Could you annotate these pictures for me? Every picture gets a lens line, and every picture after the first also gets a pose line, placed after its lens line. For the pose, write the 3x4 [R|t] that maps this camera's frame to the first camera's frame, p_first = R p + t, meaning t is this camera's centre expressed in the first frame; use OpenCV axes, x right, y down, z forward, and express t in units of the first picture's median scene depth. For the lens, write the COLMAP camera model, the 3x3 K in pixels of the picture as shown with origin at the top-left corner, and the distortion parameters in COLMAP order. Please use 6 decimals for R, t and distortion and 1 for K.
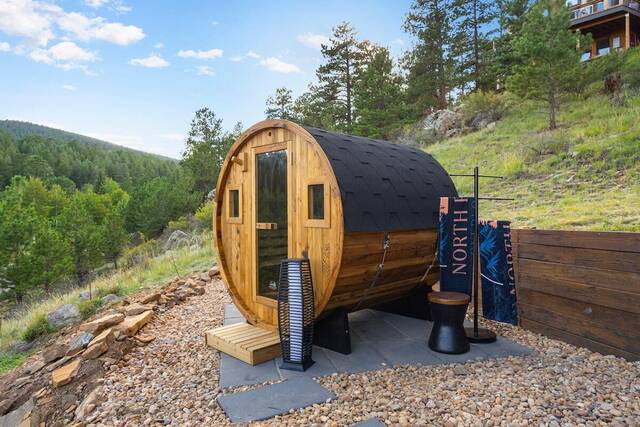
lens RADIAL K [[310.1, 0, 320.0], [0, 310.1, 213.5], [0, 0, 1]] dist [-0.001589, 0.000039]
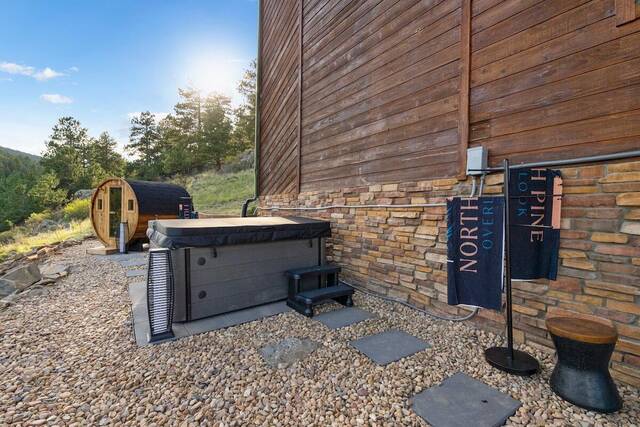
lens RADIAL K [[275.9, 0, 320.0], [0, 275.9, 213.5], [0, 0, 1]] dist [-0.001655, -0.000034]
pose [[0.917294, 0.019618, 0.397726, 0.111195], [-0.021863, 0.999760, 0.001109, 0.000719], [-0.397609, -0.009712, 0.917504, -0.413325]]
